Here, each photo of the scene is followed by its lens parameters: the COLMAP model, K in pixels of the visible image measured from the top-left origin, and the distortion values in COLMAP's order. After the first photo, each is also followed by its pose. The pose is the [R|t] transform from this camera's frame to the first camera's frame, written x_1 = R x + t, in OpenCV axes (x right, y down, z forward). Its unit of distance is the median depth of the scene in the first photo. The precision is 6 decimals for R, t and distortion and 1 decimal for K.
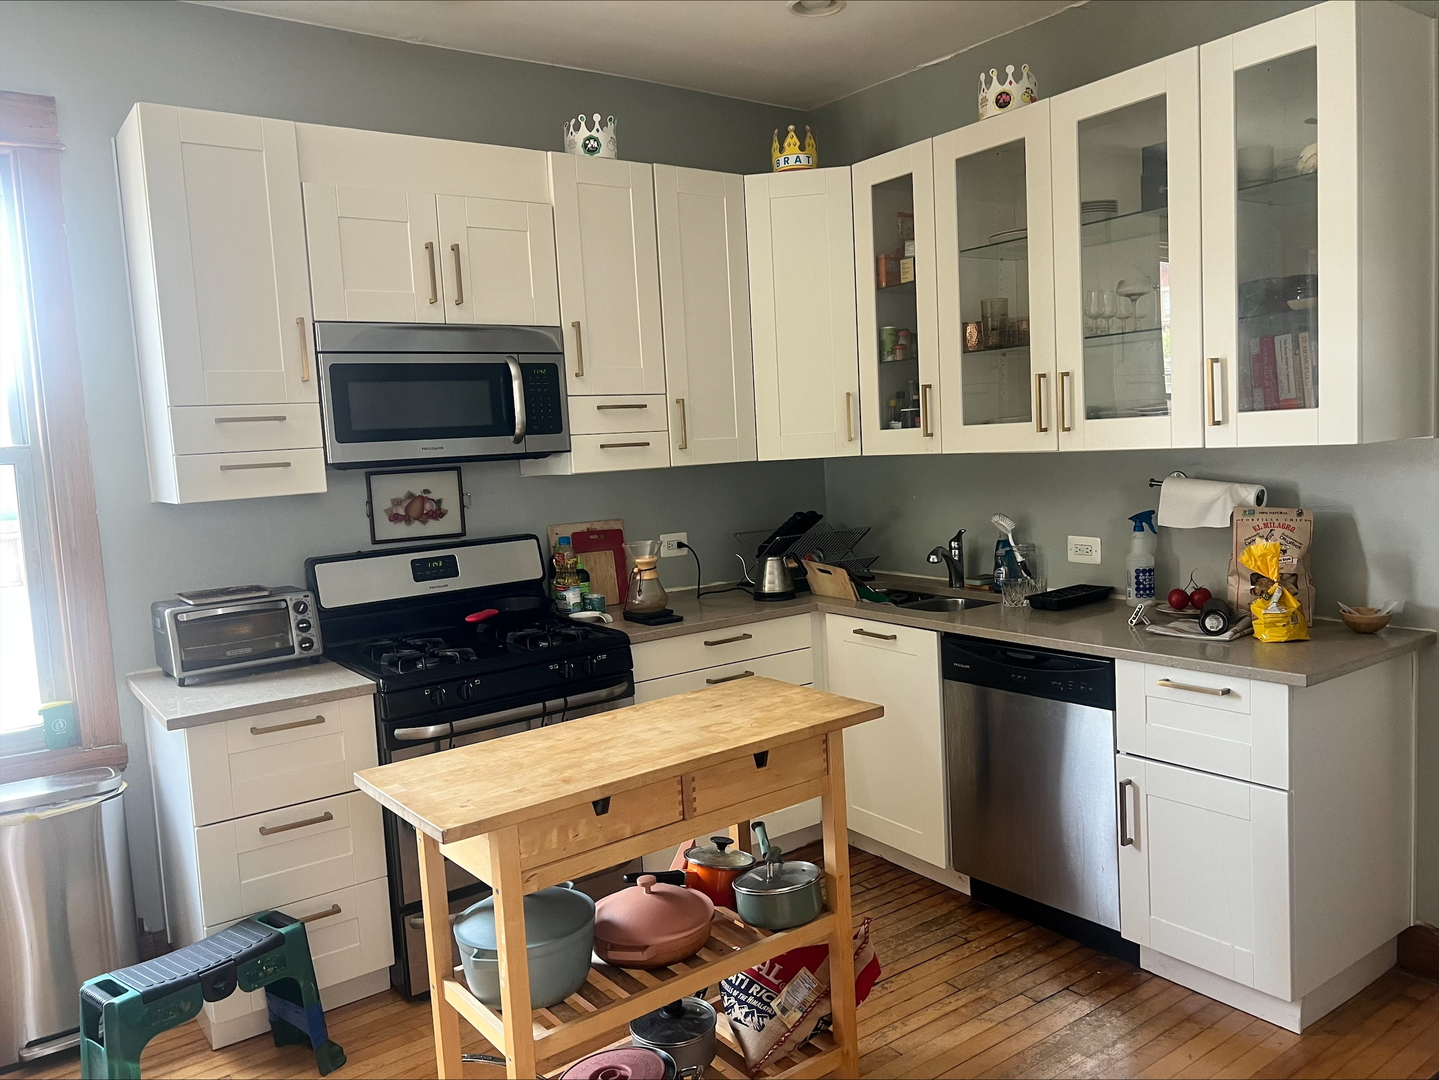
lens RADIAL K [[1086.9, 0, 723.4], [0, 1086.9, 535.8], [0, 0, 1]] dist [0.019658, -0.023059]
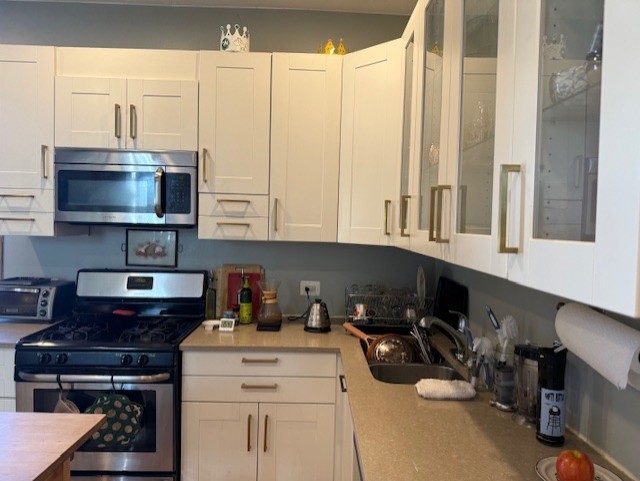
lens RADIAL K [[450.2, 0, 322.4], [0, 450.2, 232.9], [0, 0, 1]] dist [0.045351, -0.064611]
pose [[0.815332, 0.084286, -0.572826, 0.435334], [-0.119046, 0.992613, -0.023391, -0.076351], [0.566623, 0.087264, 0.819343, 0.561563]]
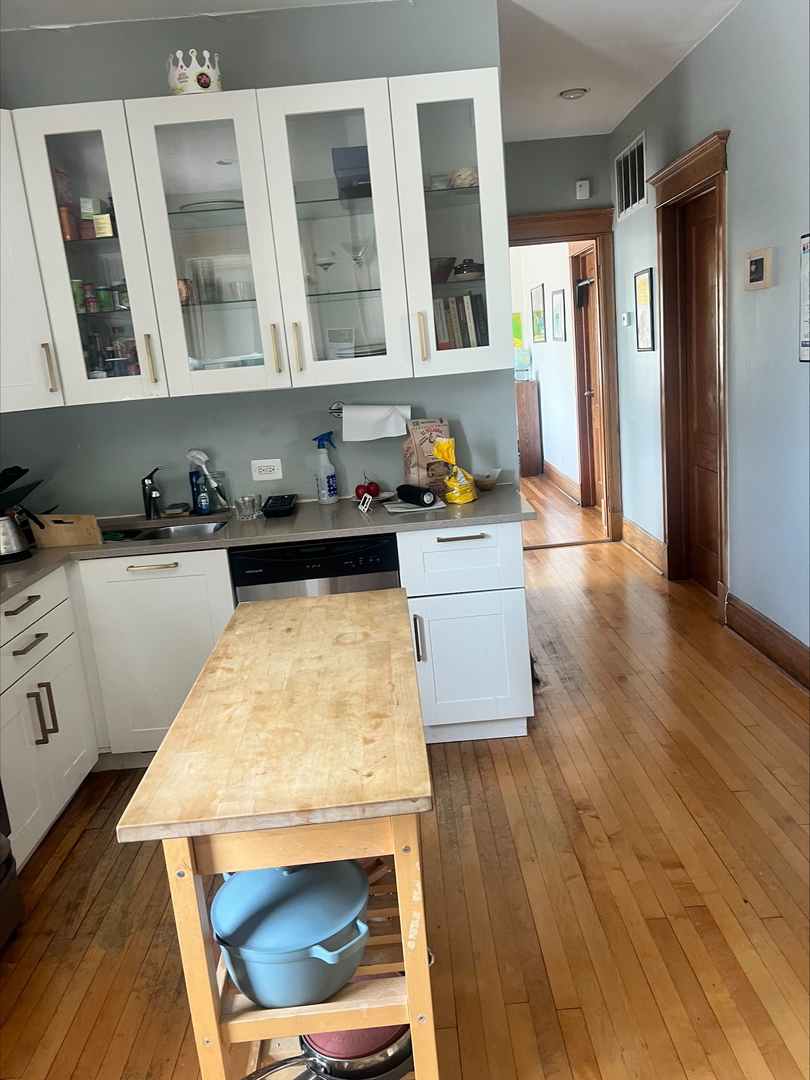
lens RADIAL K [[815.8, 0, 436.4], [0, 815.8, 534.9], [0, 0, 1]] dist [0.019658, -0.023059]
pose [[0.559589, -0.176287, 0.809805, -0.409336], [0.130234, 0.983680, 0.124145, -0.005770], [-0.818474, 0.035994, 0.573415, 0.342112]]
